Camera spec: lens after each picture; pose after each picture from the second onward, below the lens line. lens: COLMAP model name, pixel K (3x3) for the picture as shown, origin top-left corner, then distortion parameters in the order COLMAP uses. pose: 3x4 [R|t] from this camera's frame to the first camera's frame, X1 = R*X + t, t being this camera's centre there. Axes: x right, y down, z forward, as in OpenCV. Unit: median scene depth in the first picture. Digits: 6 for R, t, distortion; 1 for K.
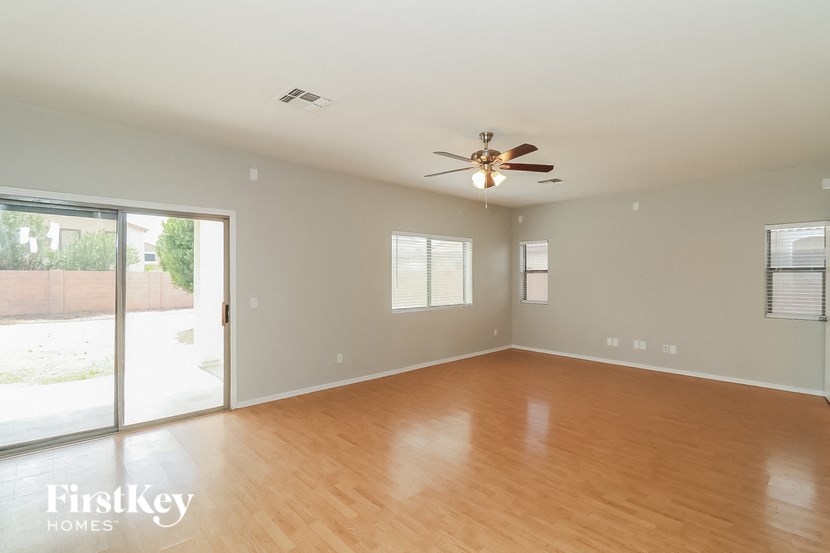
lens RADIAL K [[398.5, 0, 443.3], [0, 398.5, 273.6], [0, 0, 1]] dist [-0.000294, -0.000190]
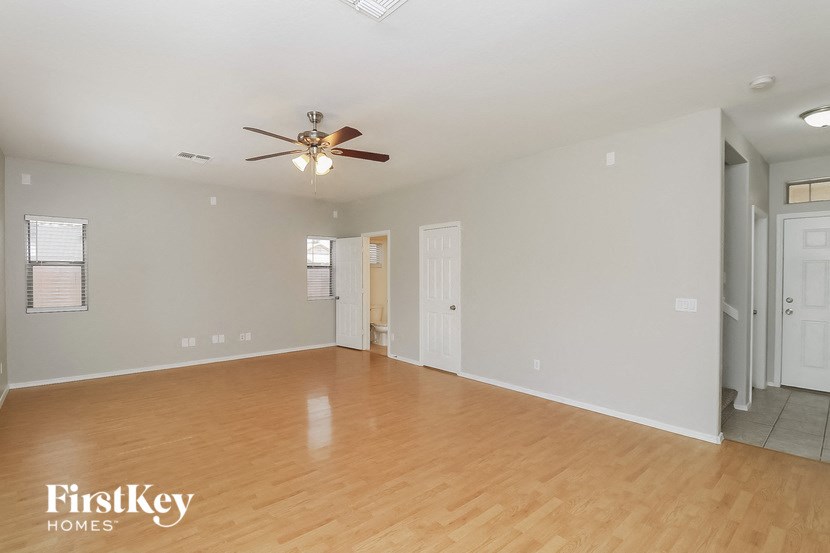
lens RADIAL K [[391.8, 0, 415.0], [0, 391.8, 276.5], [0, 0, 1]] dist [-0.001474, -0.000185]
pose [[0.066320, -0.013720, 0.997704, -0.664530], [-0.010019, 0.999846, 0.014415, 0.001524], [-0.997748, -0.010952, 0.066172, 0.621916]]
